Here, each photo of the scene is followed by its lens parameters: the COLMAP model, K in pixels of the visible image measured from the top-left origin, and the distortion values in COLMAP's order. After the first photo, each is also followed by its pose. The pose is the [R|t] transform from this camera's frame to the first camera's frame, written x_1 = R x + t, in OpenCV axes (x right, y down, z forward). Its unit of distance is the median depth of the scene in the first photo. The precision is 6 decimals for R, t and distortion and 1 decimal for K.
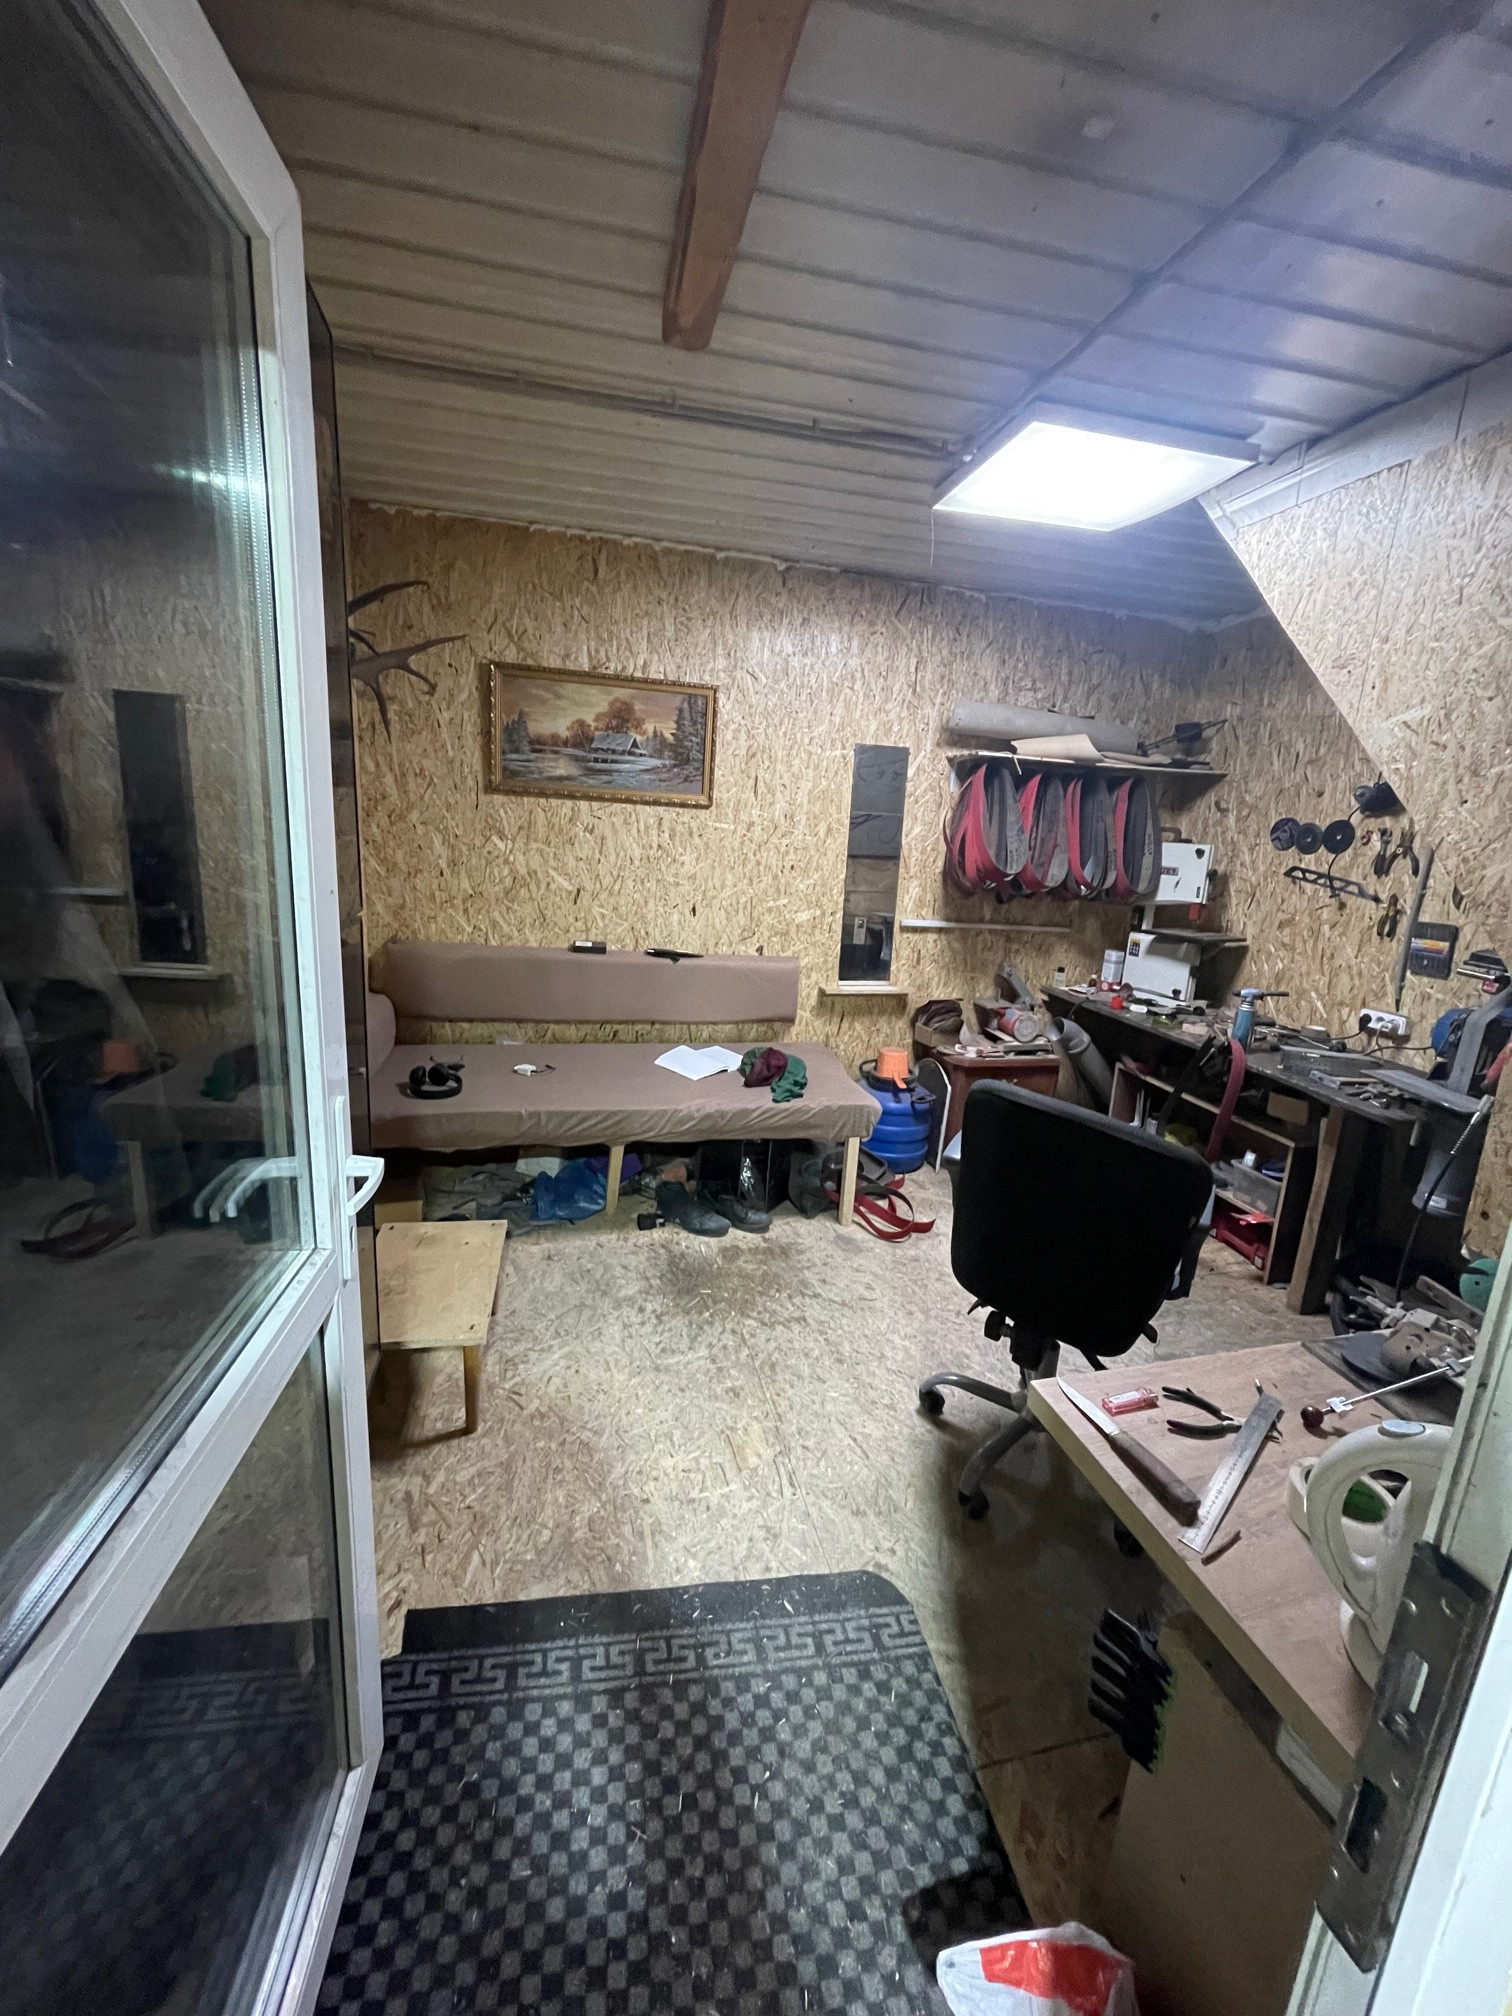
lens RADIAL K [[807.9, 0, 762.7], [0, 807.9, 995.8], [0, 0, 1]] dist [-0.003143, 0.000144]
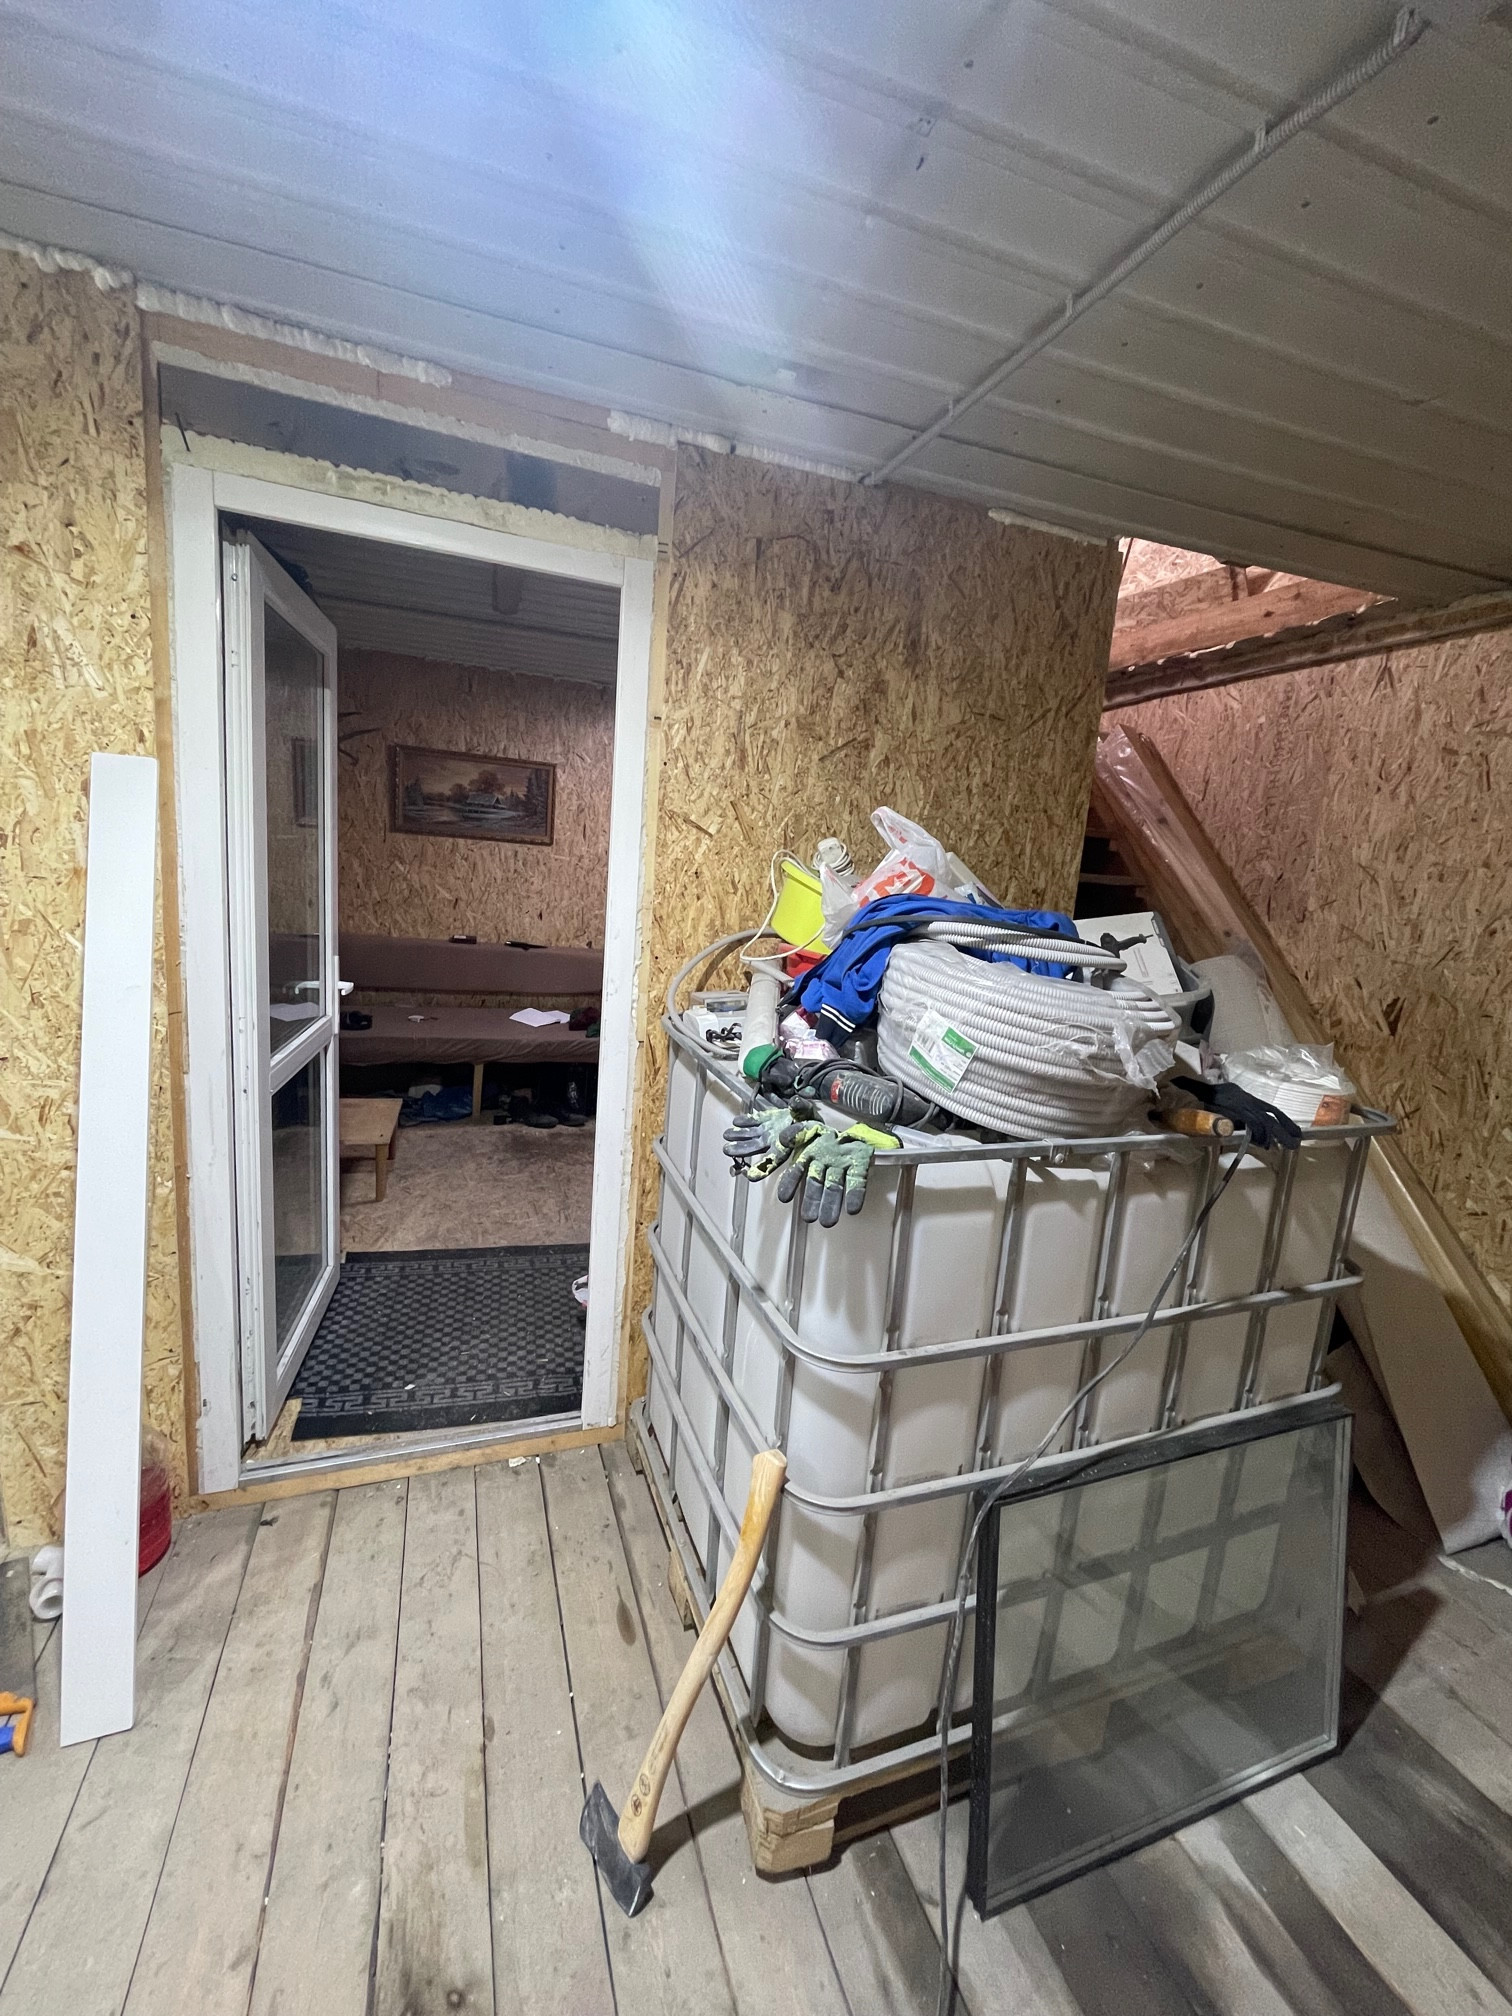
lens RADIAL K [[807.9, 0, 765.8], [0, 807.9, 999.9], [0, 0, 1]] dist [-0.003143, 0.000144]
pose [[0.993106, 0.001832, 0.117202, 0.161930], [0.003375, 0.999016, -0.044214, 0.122028], [-0.117168, 0.044304, 0.992123, -0.522732]]
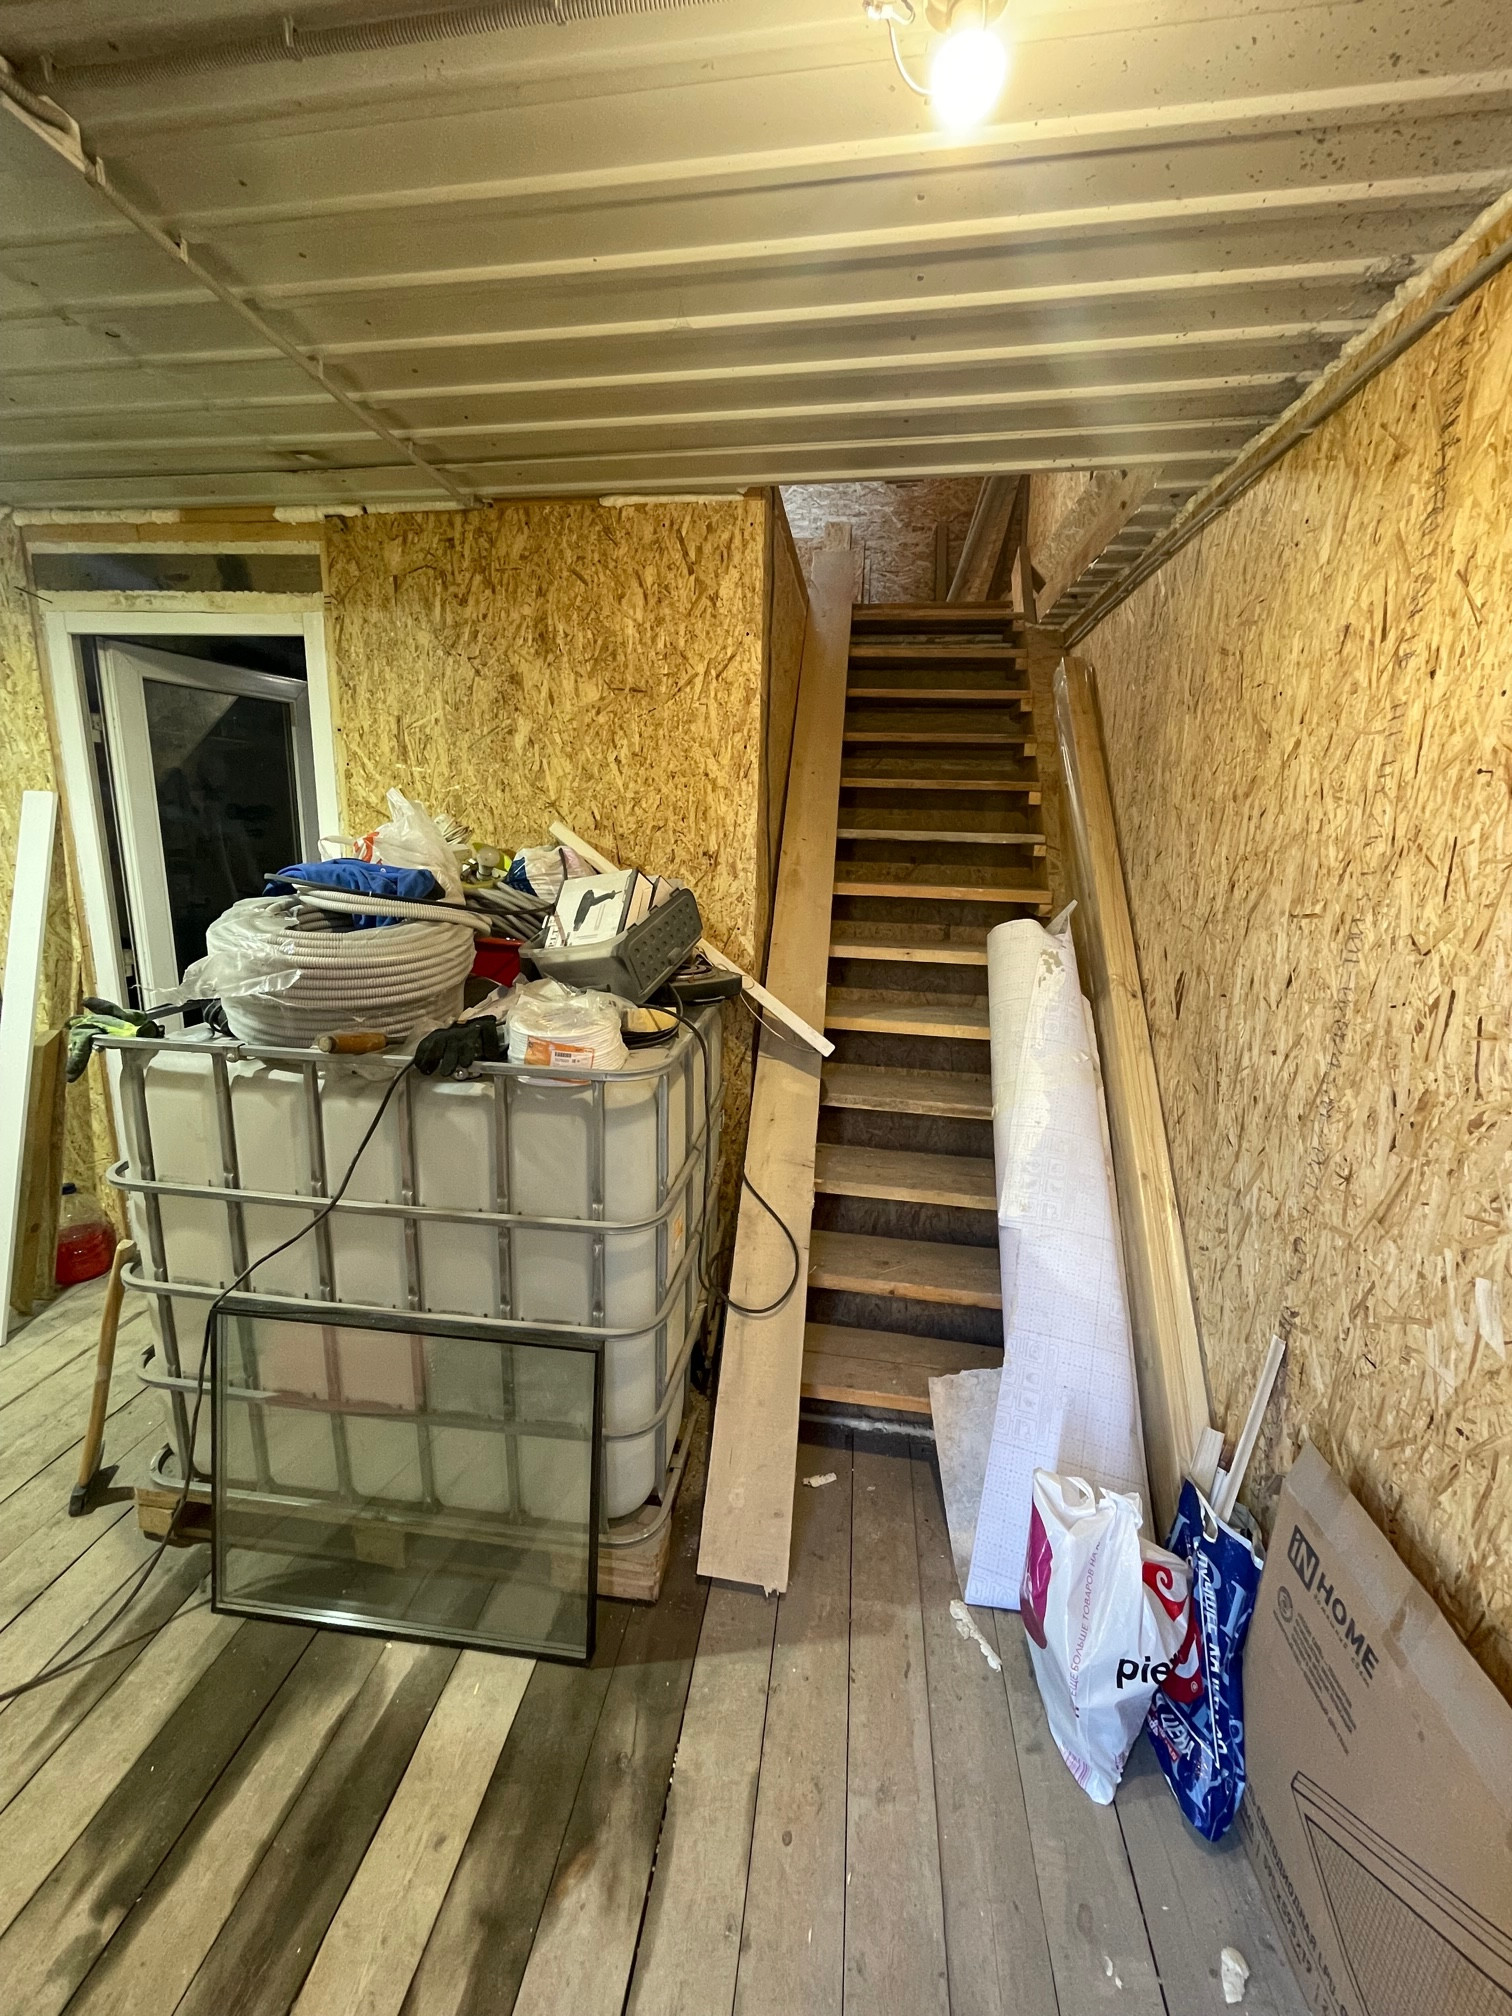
lens RADIAL K [[807.9, 0, 749.9], [0, 807.9, 999.3], [0, 0, 1]] dist [-0.003143, 0.000144]
pose [[0.935412, 0.048933, -0.350157, 0.814964], [-0.055271, 0.998438, -0.008124, 0.131280], [0.349213, 0.026952, 0.936656, -0.513898]]
